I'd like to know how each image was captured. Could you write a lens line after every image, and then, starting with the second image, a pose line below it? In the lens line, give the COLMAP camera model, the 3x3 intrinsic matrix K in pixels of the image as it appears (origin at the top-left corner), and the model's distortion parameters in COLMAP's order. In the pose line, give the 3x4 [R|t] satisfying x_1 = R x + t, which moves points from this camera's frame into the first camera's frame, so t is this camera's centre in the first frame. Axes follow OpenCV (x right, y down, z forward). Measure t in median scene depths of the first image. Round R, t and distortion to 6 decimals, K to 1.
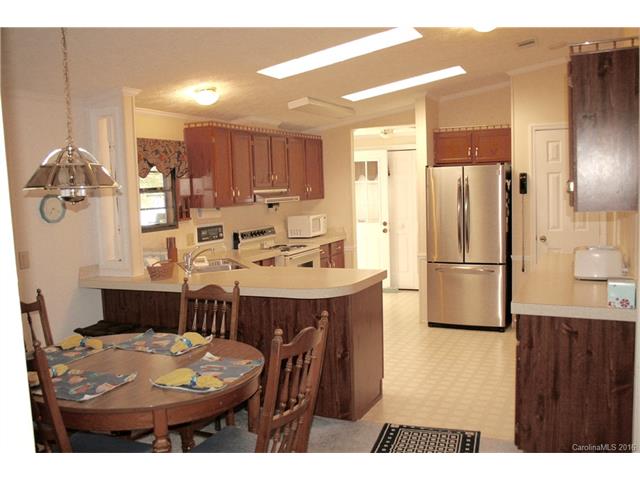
lens RADIAL K [[591.5, 0, 320.0], [0, 591.5, 240.0], [0, 0, 1]] dist [-0.153873, 0.174145]
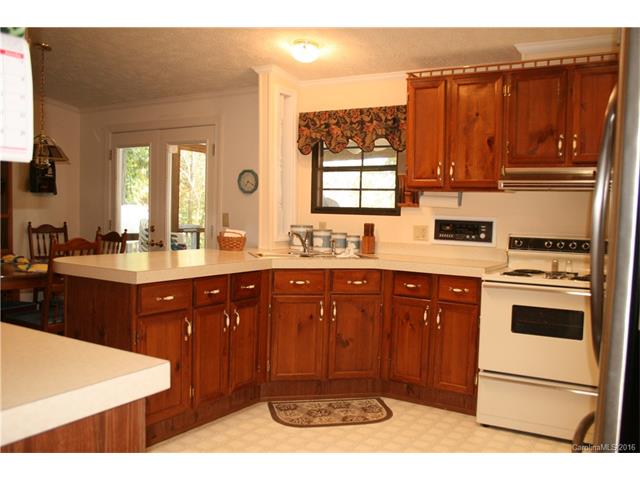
lens RADIAL K [[591.5, 0, 320.0], [0, 591.5, 240.0], [0, 0, 1]] dist [-0.153873, 0.174145]
pose [[-0.095372, 0.085577, -0.991756, 0.515917], [-0.110745, 0.989201, 0.096007, -0.048218], [0.989262, 0.118988, -0.084865, 0.898393]]
